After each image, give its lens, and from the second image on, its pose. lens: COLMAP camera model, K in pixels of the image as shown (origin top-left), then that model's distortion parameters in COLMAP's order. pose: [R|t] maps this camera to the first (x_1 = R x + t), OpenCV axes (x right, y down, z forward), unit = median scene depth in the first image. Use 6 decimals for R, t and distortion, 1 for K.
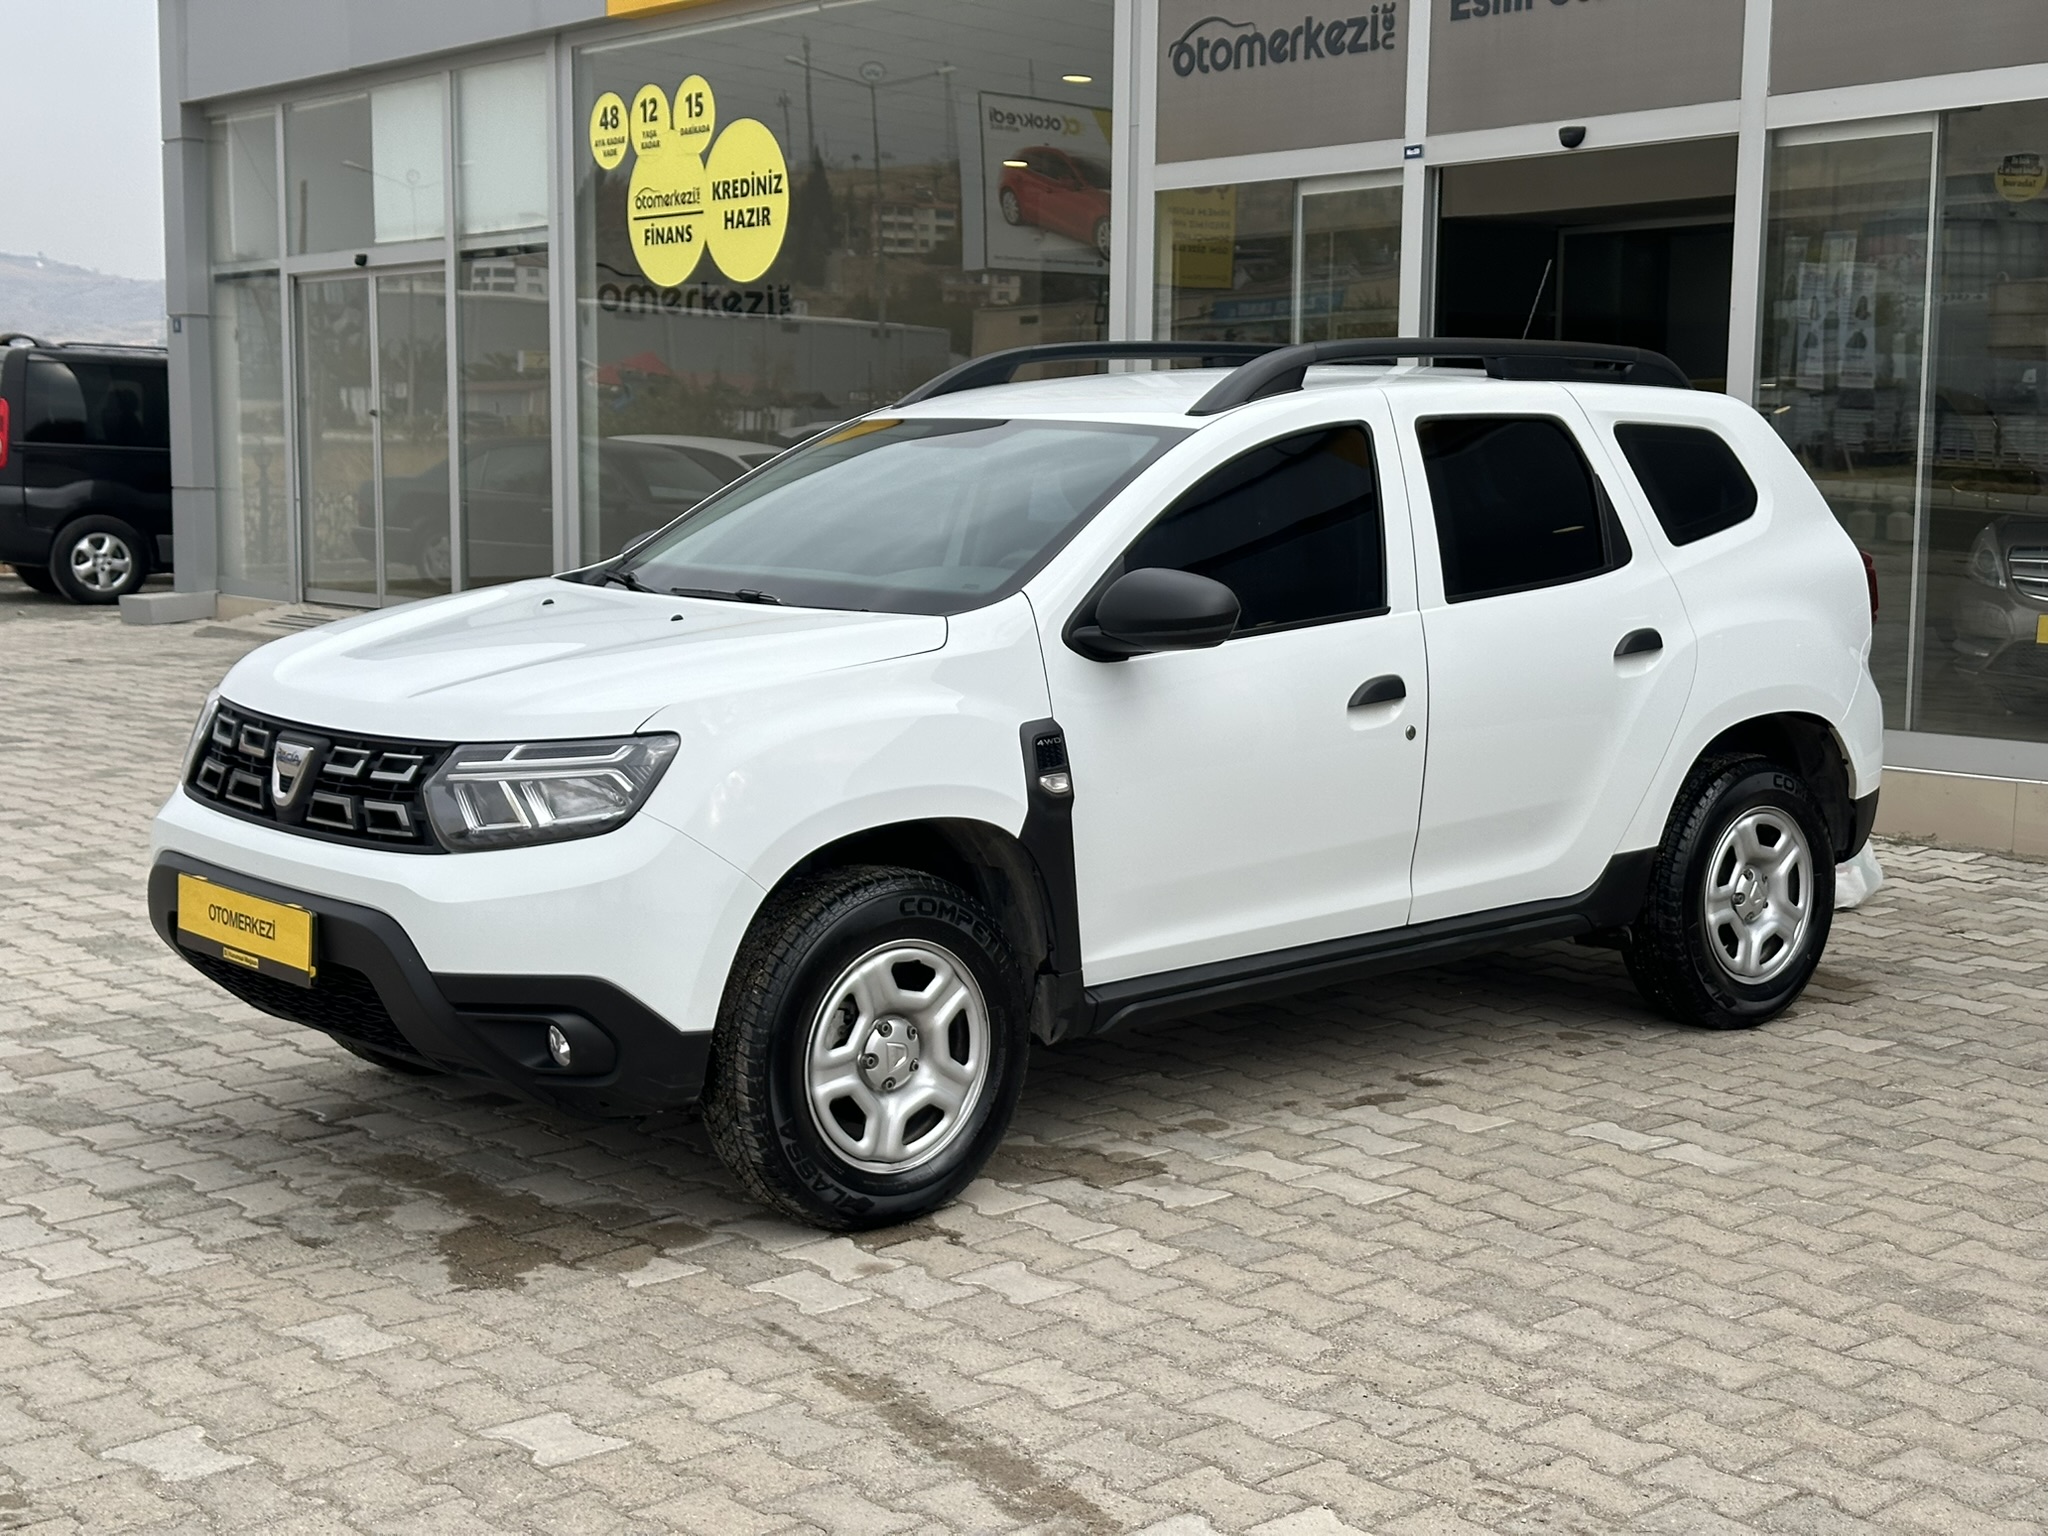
lens RADIAL K [[2875.3, 0, 1024.0], [0, 2875.3, 768.0], [0, 0, 1]] dist [0.177819, -0.379661]
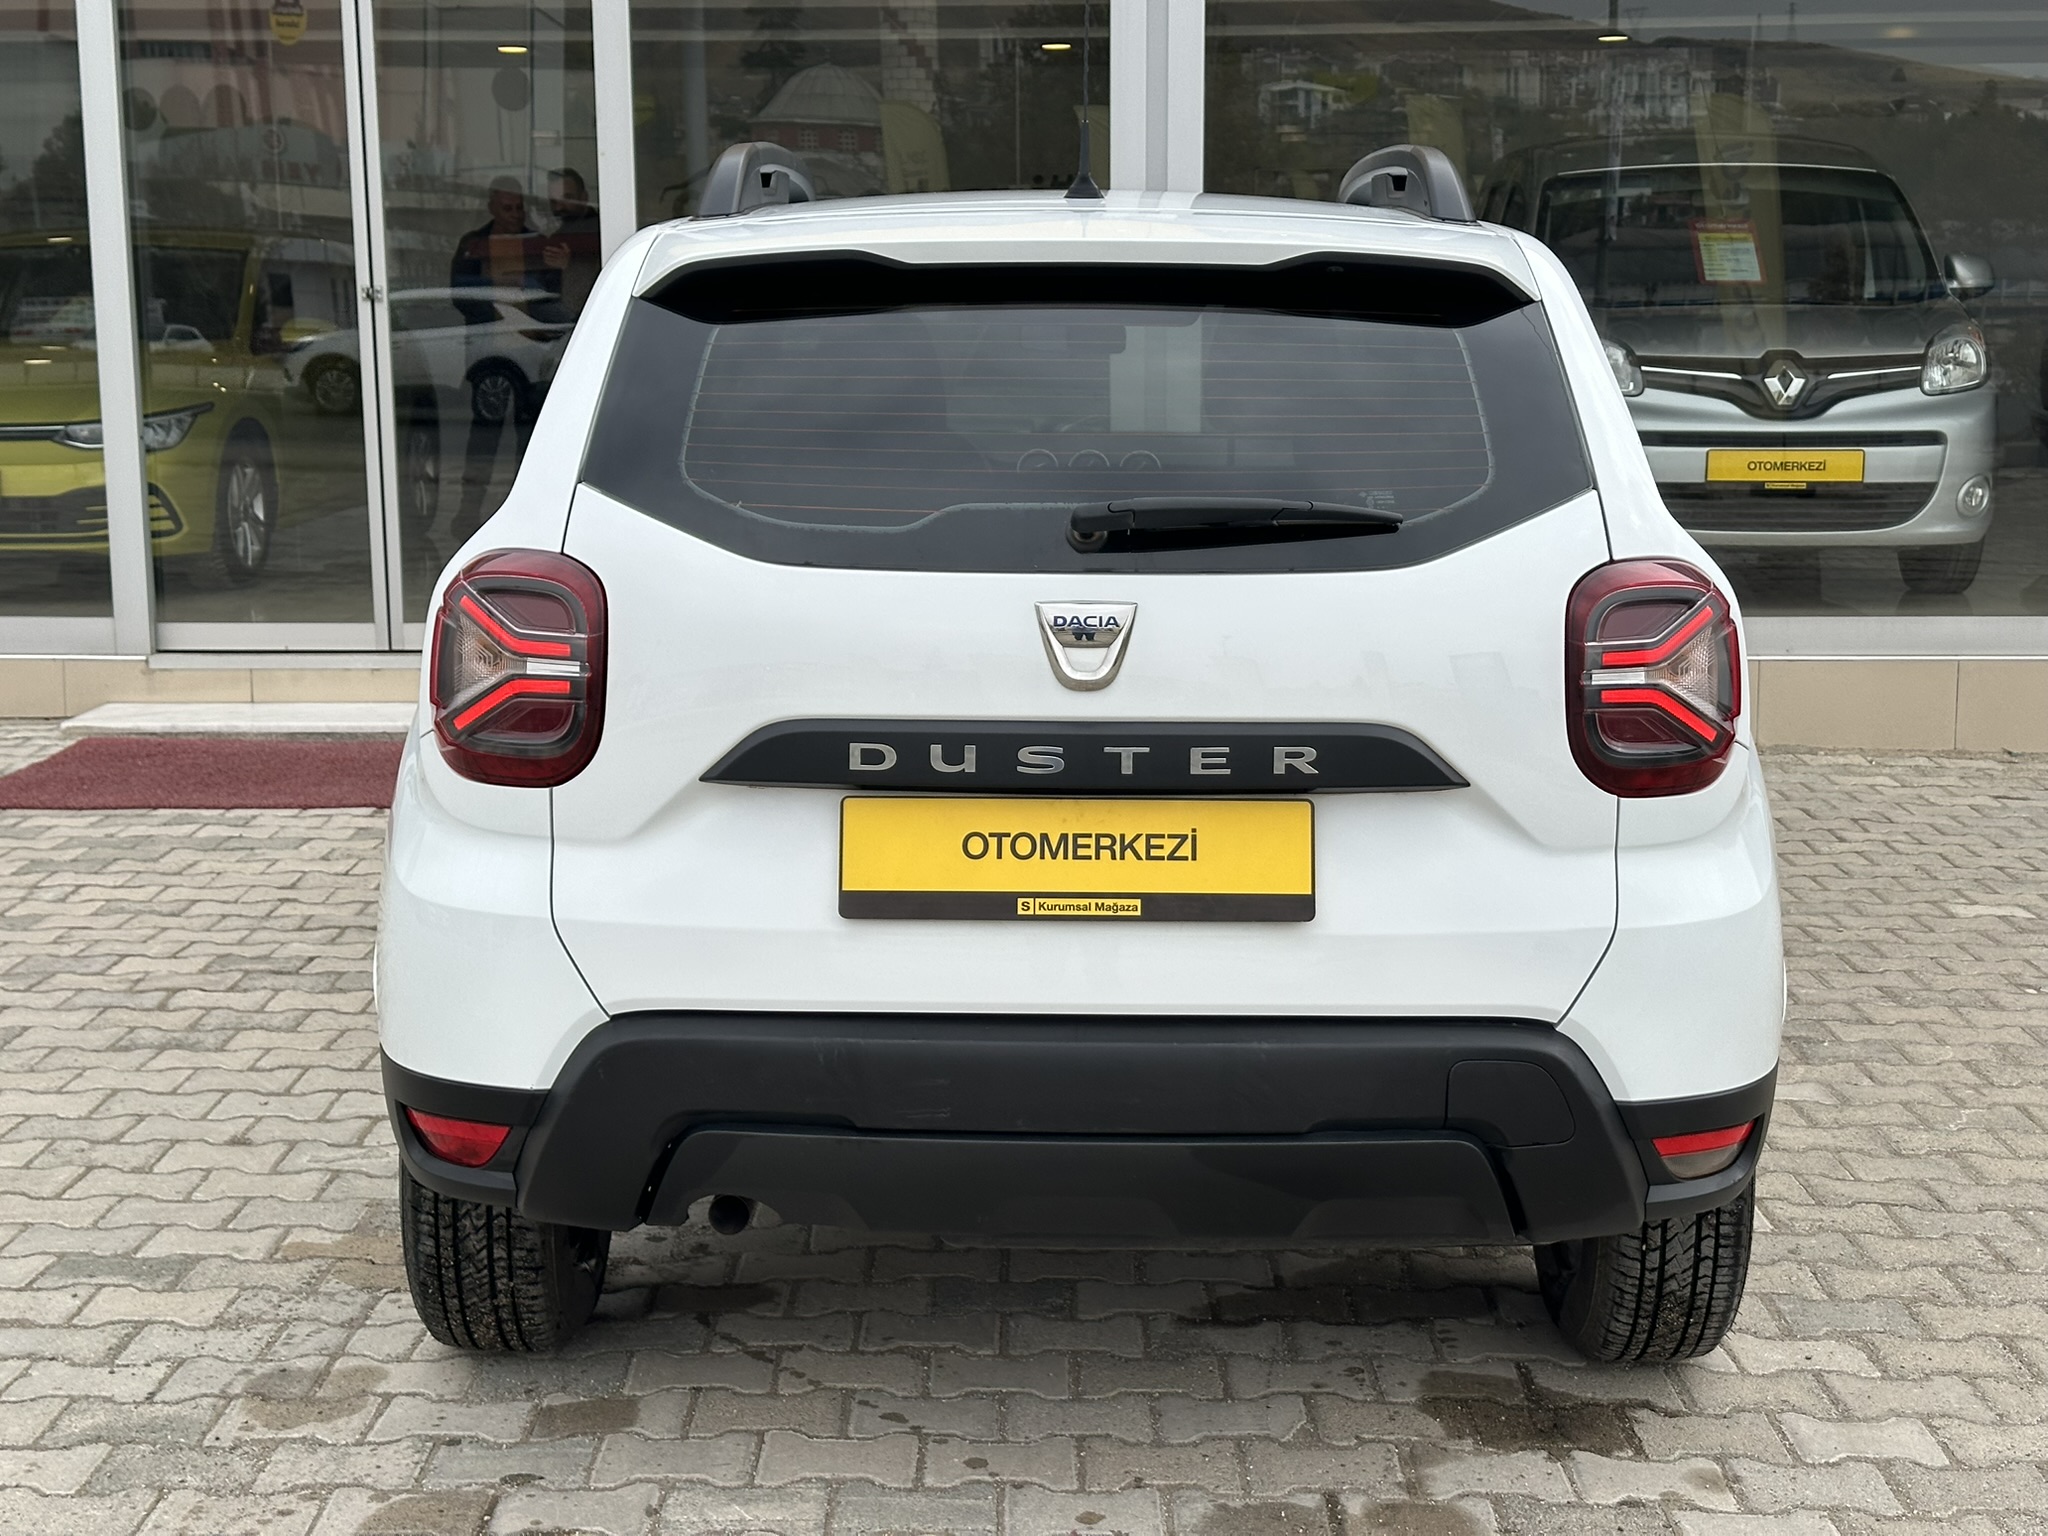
lens RADIAL K [[2875.3, 0, 1024.0], [0, 2875.3, 768.0], [0, 0, 1]] dist [0.177819, -0.379661]
pose [[0.671442, -0.126678, 0.730149, -0.640578], [0.092149, 0.991906, 0.087352, -0.075305], [-0.735305, 0.008631, 0.677681, 0.612191]]
